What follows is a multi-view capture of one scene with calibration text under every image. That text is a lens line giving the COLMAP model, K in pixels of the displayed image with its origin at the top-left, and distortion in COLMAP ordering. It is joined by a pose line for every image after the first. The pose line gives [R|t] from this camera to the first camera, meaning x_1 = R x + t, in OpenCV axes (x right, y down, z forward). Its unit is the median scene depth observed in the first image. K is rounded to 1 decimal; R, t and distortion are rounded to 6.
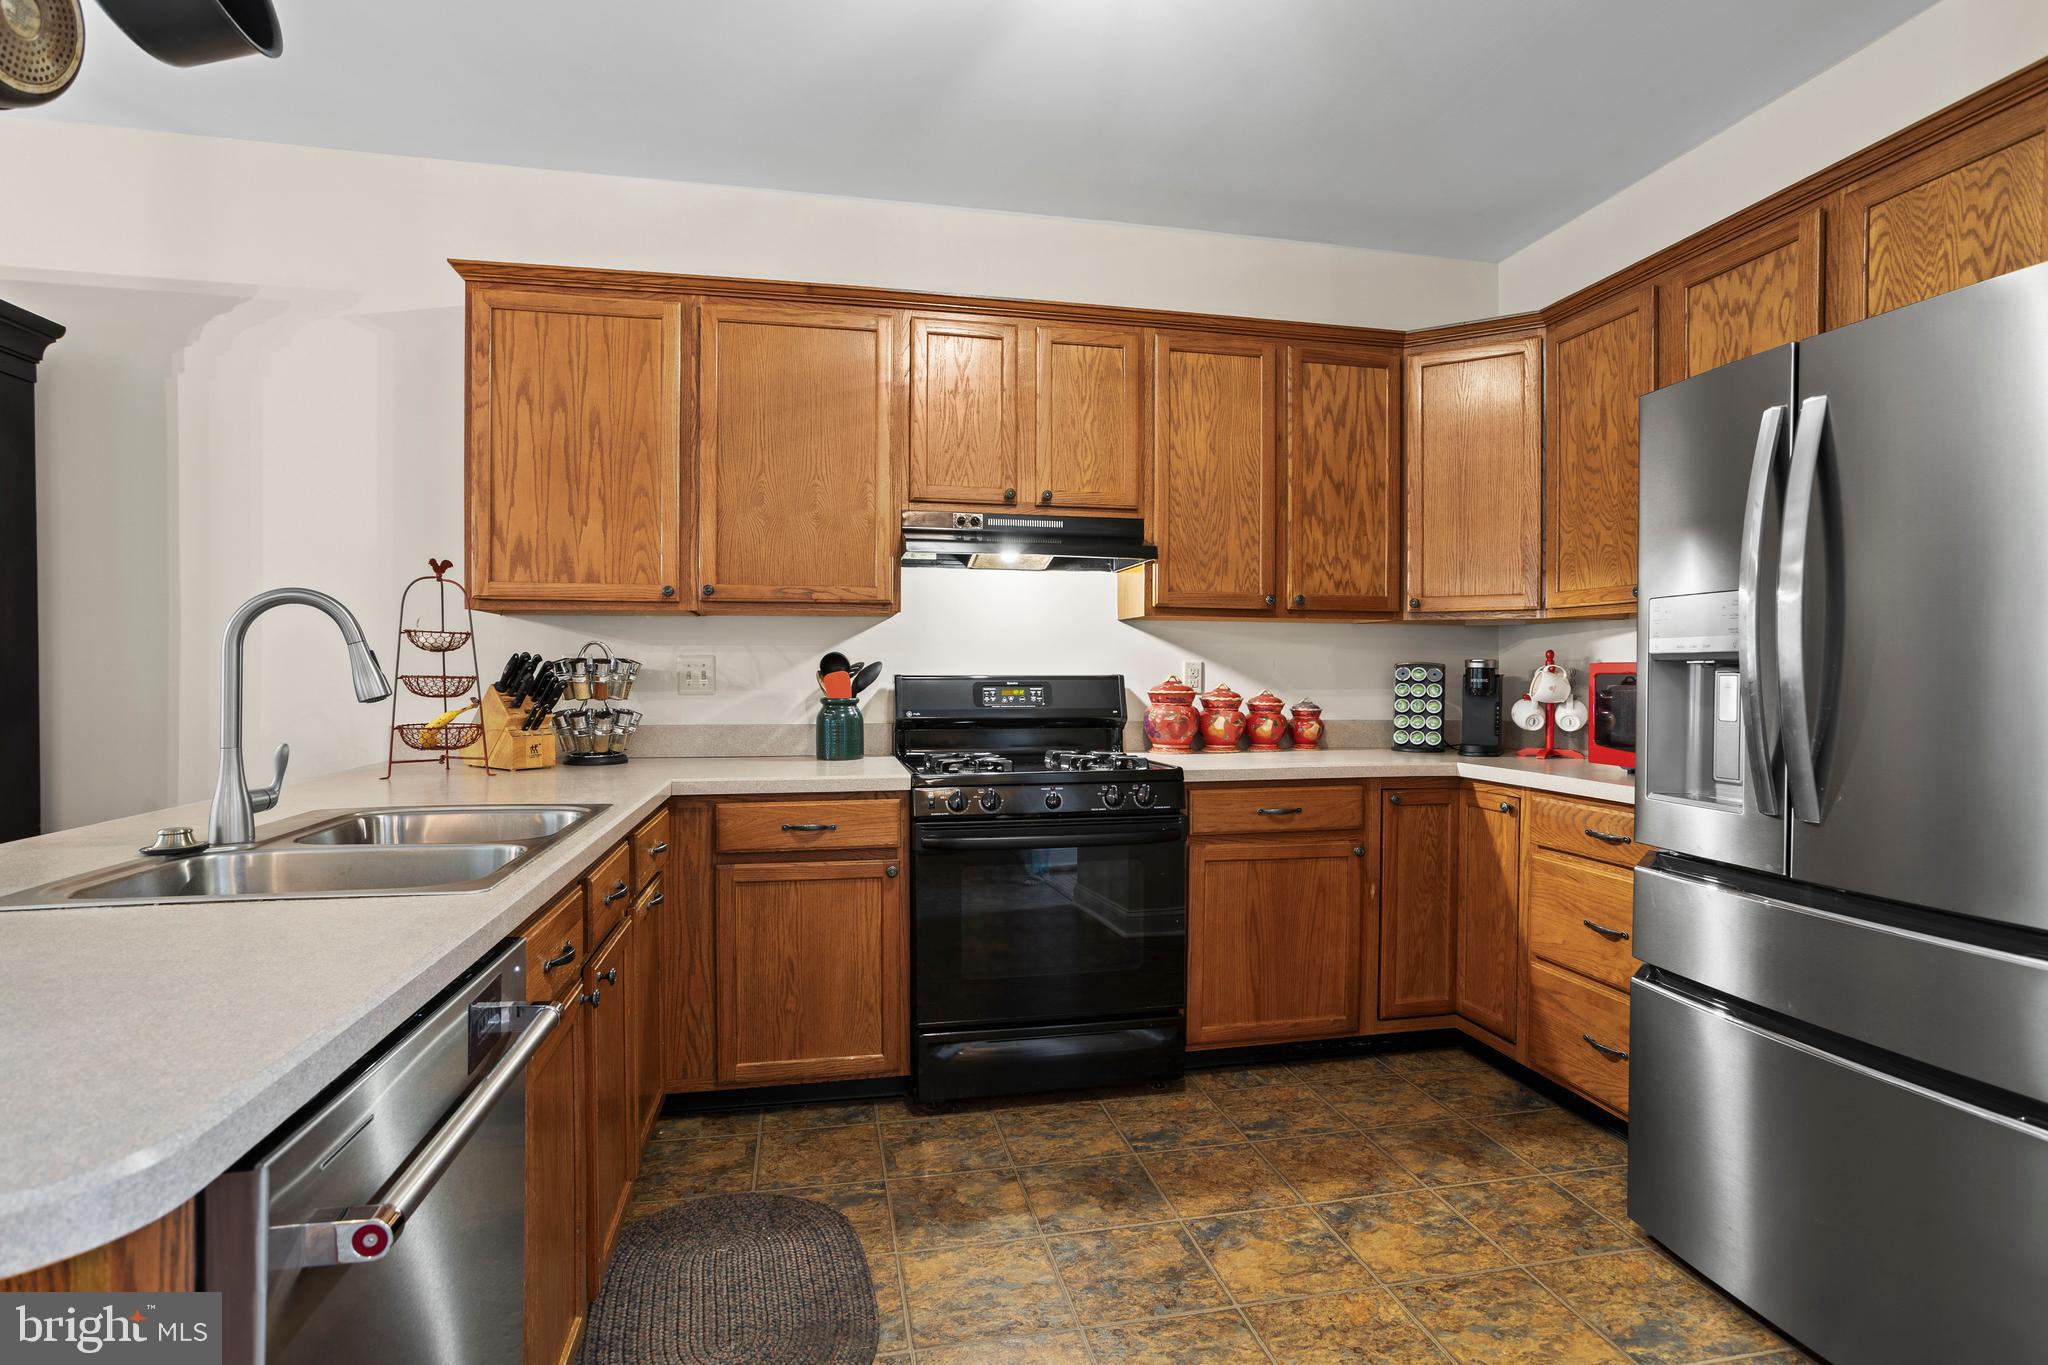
lens RADIAL K [[1008.9, 0, 1028.2], [0, 1008.9, 670.7], [0, 0, 1]] dist [-0.031054, 0.010305]
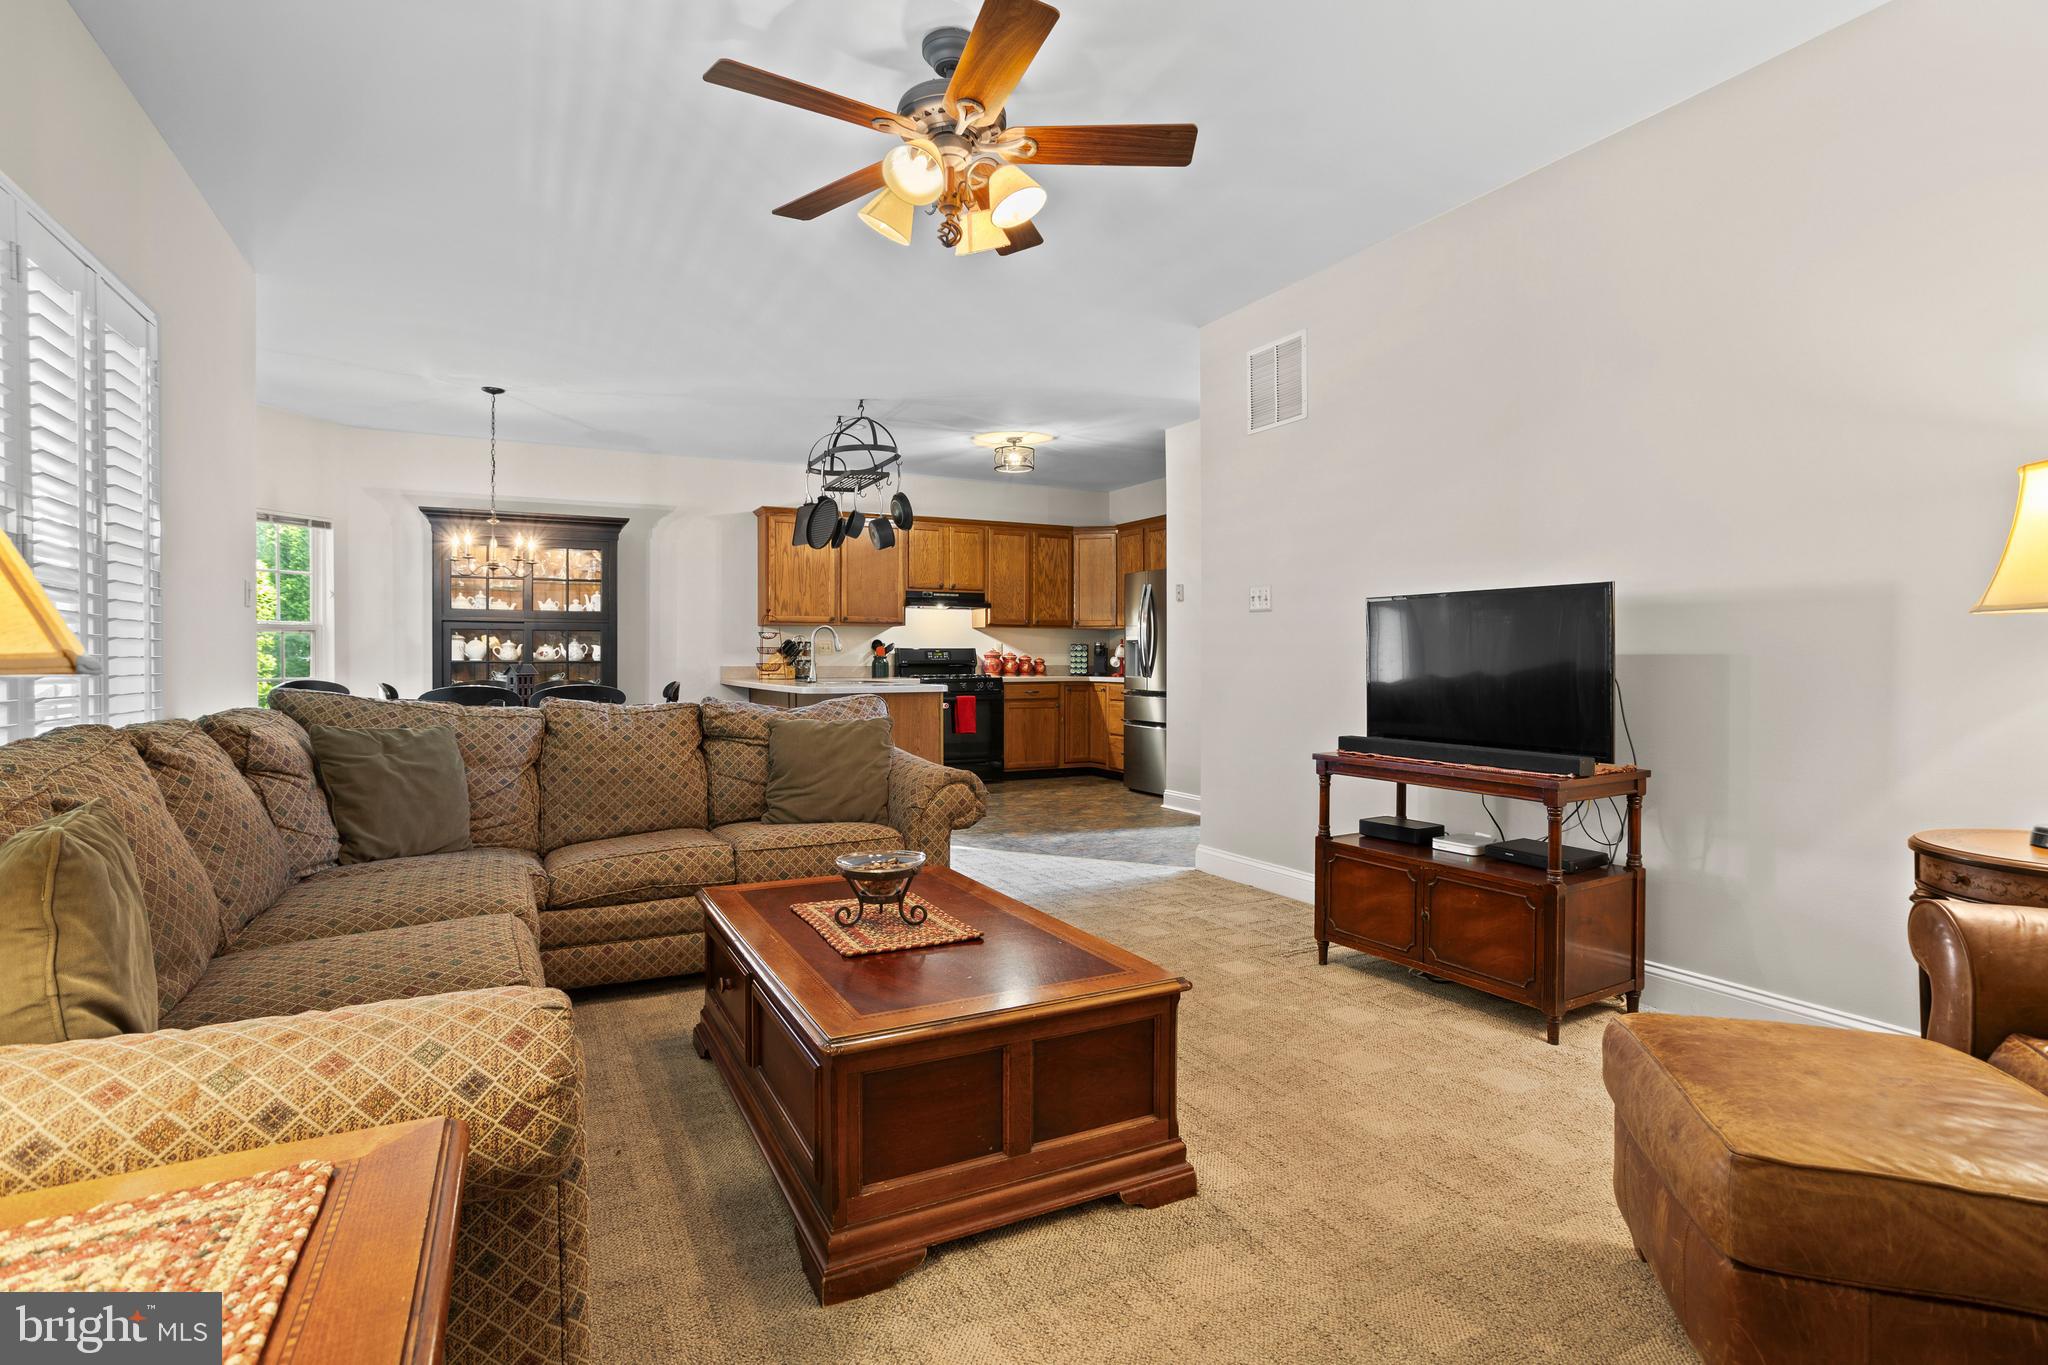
lens RADIAL K [[1008.9, 0, 1020.8], [0, 1008.9, 673.3], [0, 0, 1]] dist [-0.031054, 0.010305]
pose [[0.964576, -0.008119, 0.263680, -0.572118], [0.005167, 0.999916, 0.011885, 0.045760], [-0.263755, -0.010102, 0.964537, -1.880858]]
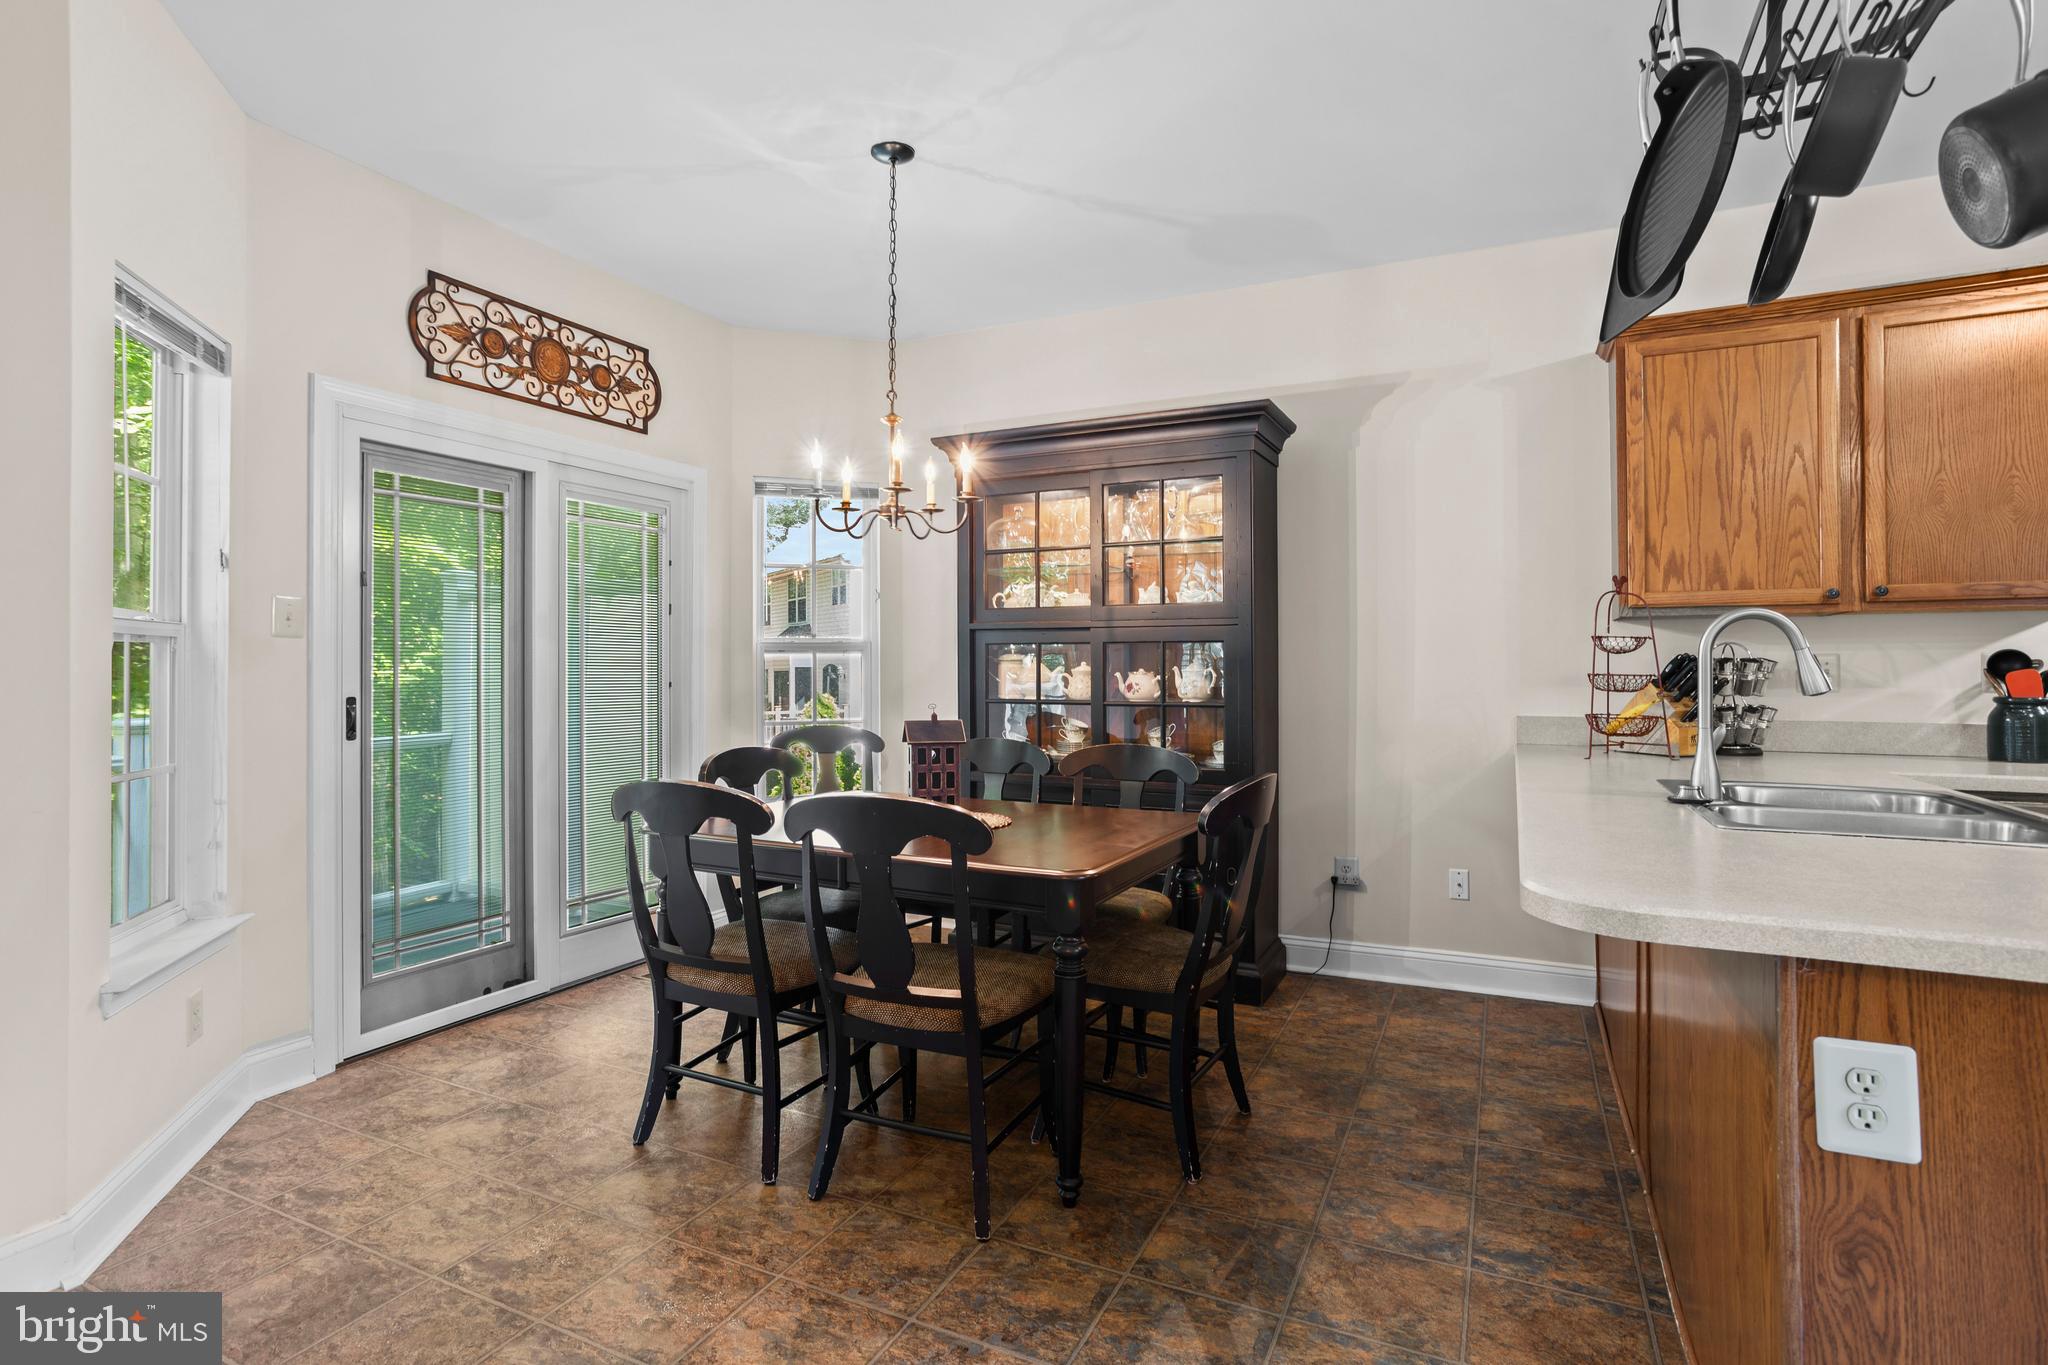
lens RADIAL K [[1008.9, 0, 1005.3], [0, 1008.9, 661.2], [0, 0, 1]] dist [-0.031054, 0.010305]
pose [[0.784556, -0.007291, -0.620015, -0.371814], [0.003004, 0.999964, -0.007958, -0.002361], [0.620050, 0.004381, 0.784550, -0.335803]]
